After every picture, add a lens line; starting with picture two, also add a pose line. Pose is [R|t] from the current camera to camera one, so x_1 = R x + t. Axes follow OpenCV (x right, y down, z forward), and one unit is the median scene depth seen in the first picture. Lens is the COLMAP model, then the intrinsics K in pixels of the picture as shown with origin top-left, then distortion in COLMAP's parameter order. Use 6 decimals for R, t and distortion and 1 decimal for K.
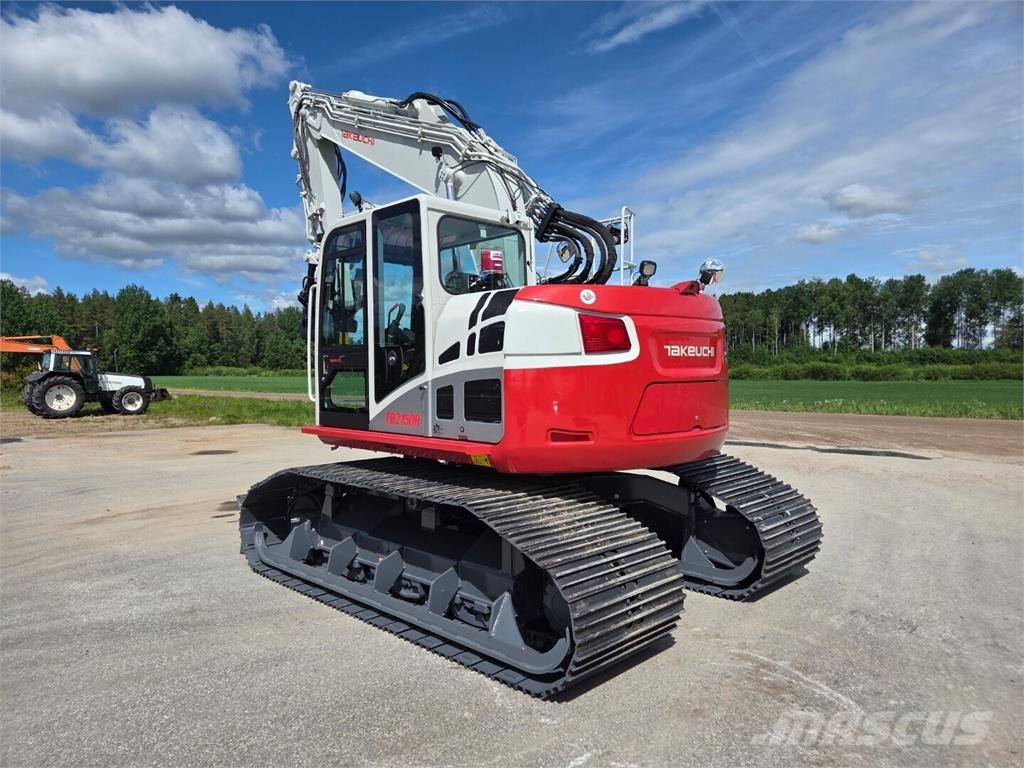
lens RADIAL K [[679.6, 0, 508.0], [0, 679.6, 386.3], [0, 0, 1]] dist [0.086519, -0.071624]
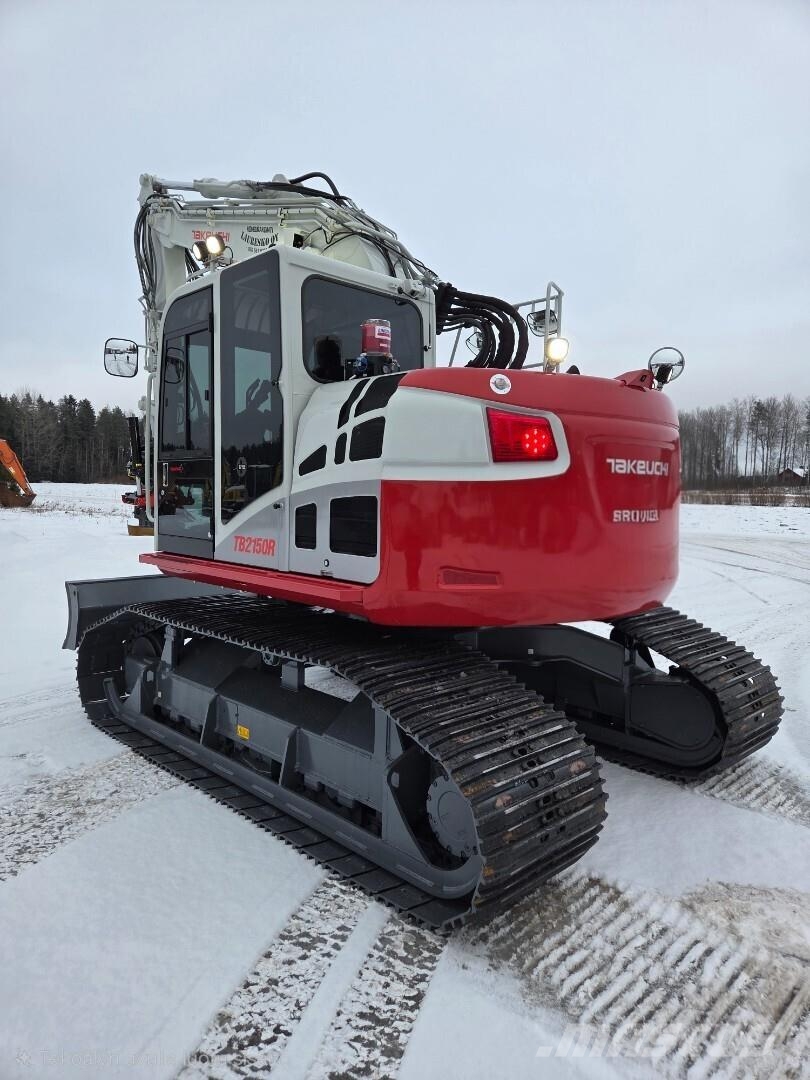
lens RADIAL K [[716.8, 0, 406.8], [0, 716.8, 538.9], [0, 0, 1]] dist [0.086519, -0.071624]
pose [[0.999392, 0.029322, -0.018867, 0.032976], [-0.028635, 0.998953, 0.035678, 0.005611], [0.019893, -0.035116, 0.999185, 0.205339]]
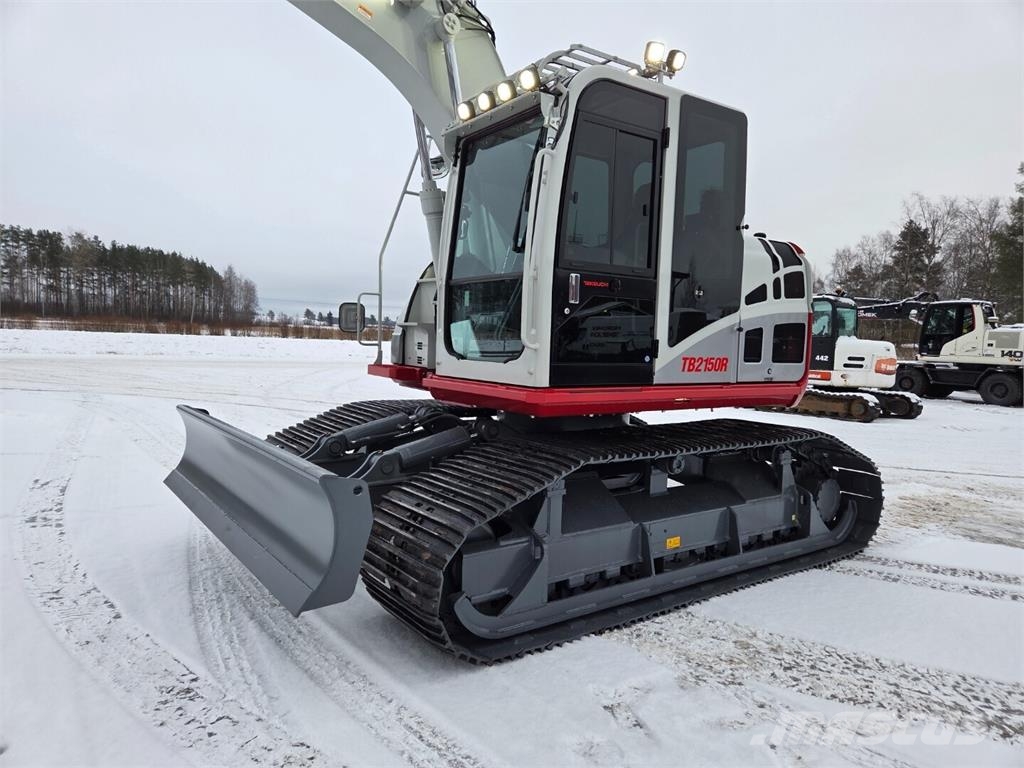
lens RADIAL K [[679.6, 0, 508.0], [0, 679.6, 386.3], [0, 0, 1]] dist [0.086519, -0.071624]
pose [[0.167248, -0.054730, 0.984395, -1.077756], [-0.005422, 0.998392, 0.056429, 0.027655], [-0.985900, -0.014775, 0.166682, 1.143277]]
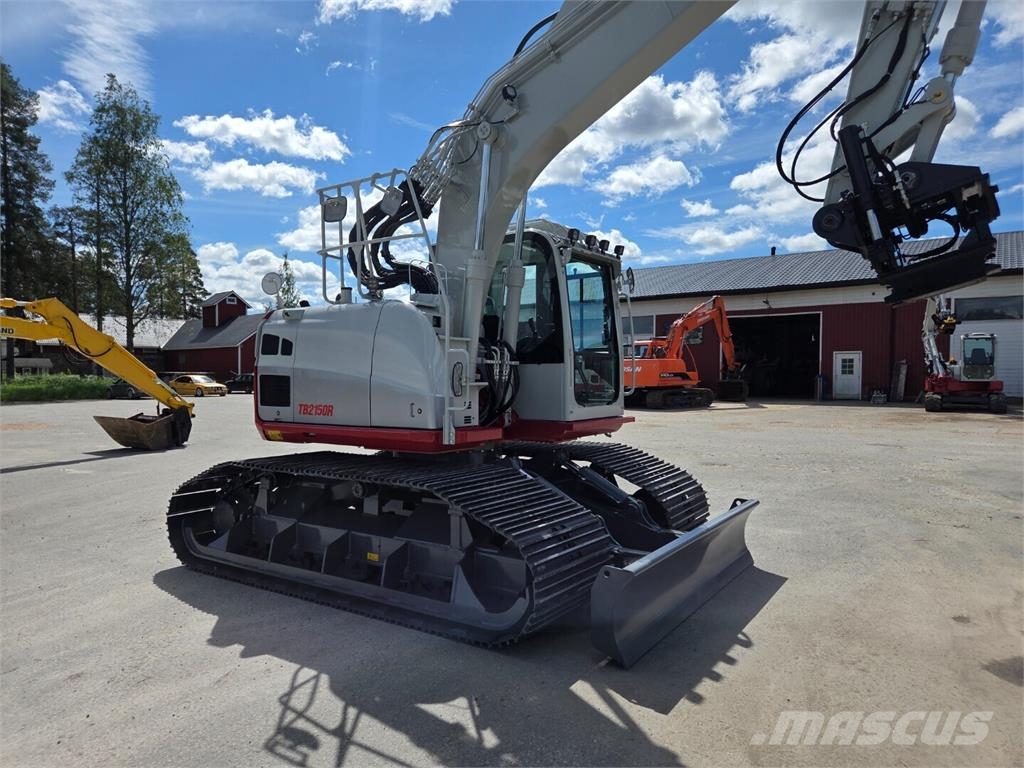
lens RADIAL K [[687.6, 0, 507.5], [0, 687.6, 381.6], [0, 0, 1]] dist [0.028121, -0.000646]
pose [[-0.982438, 0.012132, -0.186197, 0.155425], [0.005544, 0.999341, 0.035864, -0.052685], [0.186509, 0.034202, -0.981858, 2.585463]]
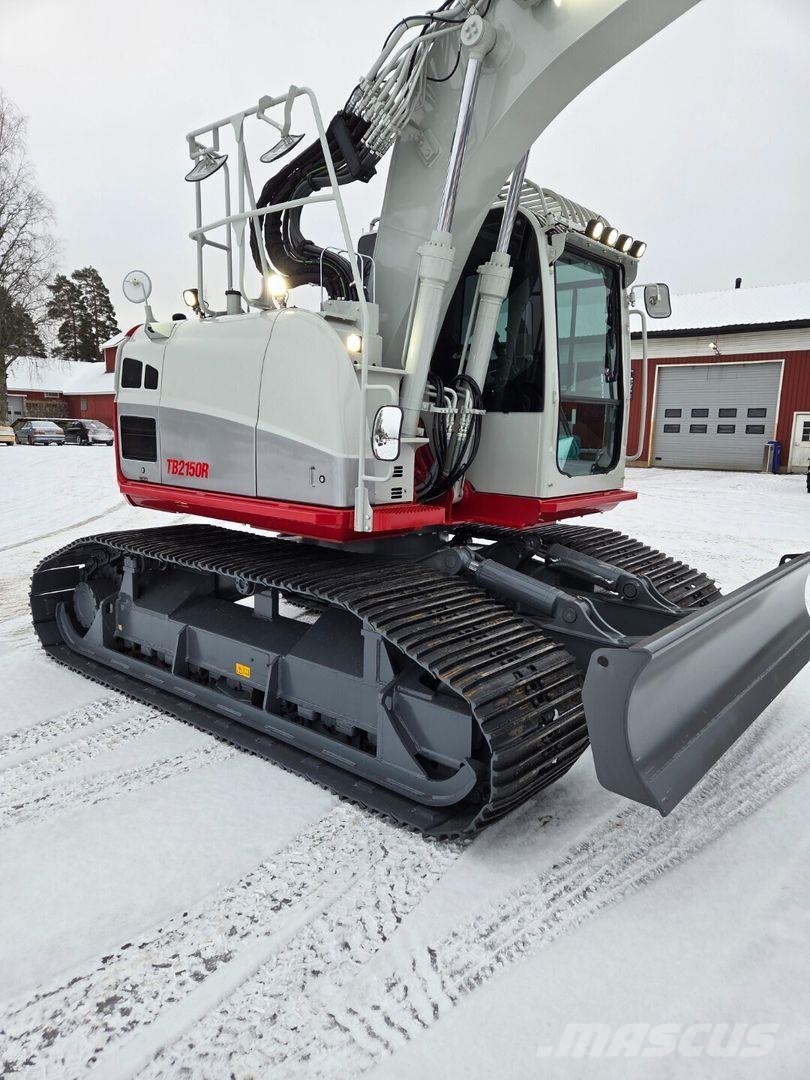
lens RADIAL K [[716.8, 0, 406.8], [0, 716.8, 538.9], [0, 0, 1]] dist [0.086519, -0.071624]
pose [[-0.995376, -0.005169, -0.095920, 0.076651], [-0.022639, 0.983045, 0.181960, -0.045834], [0.093353, 0.183290, -0.978616, 2.267345]]
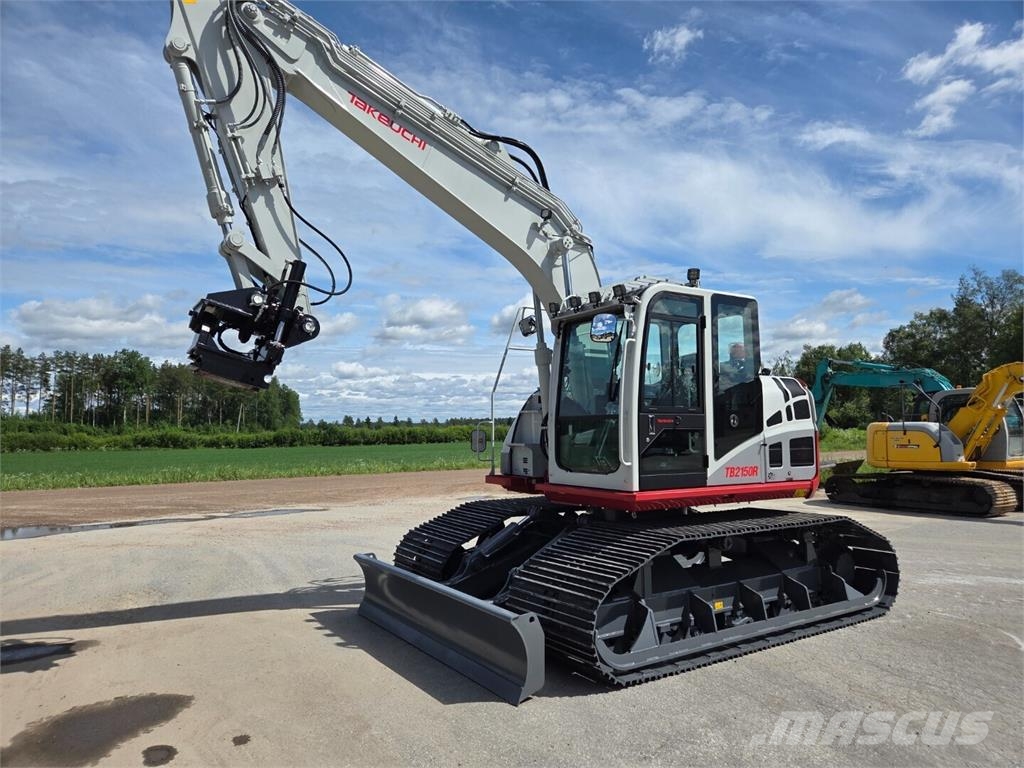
lens RADIAL K [[680.7, 0, 513.4], [0, 680.7, 394.5], [0, 0, 1]] dist [0.084258, -0.071086]
pose [[0.192930, 0.060603, 0.979339, -1.487116], [0.031004, 0.997216, -0.067817, -0.018770], [-0.980723, 0.043447, 0.190514, 1.205736]]
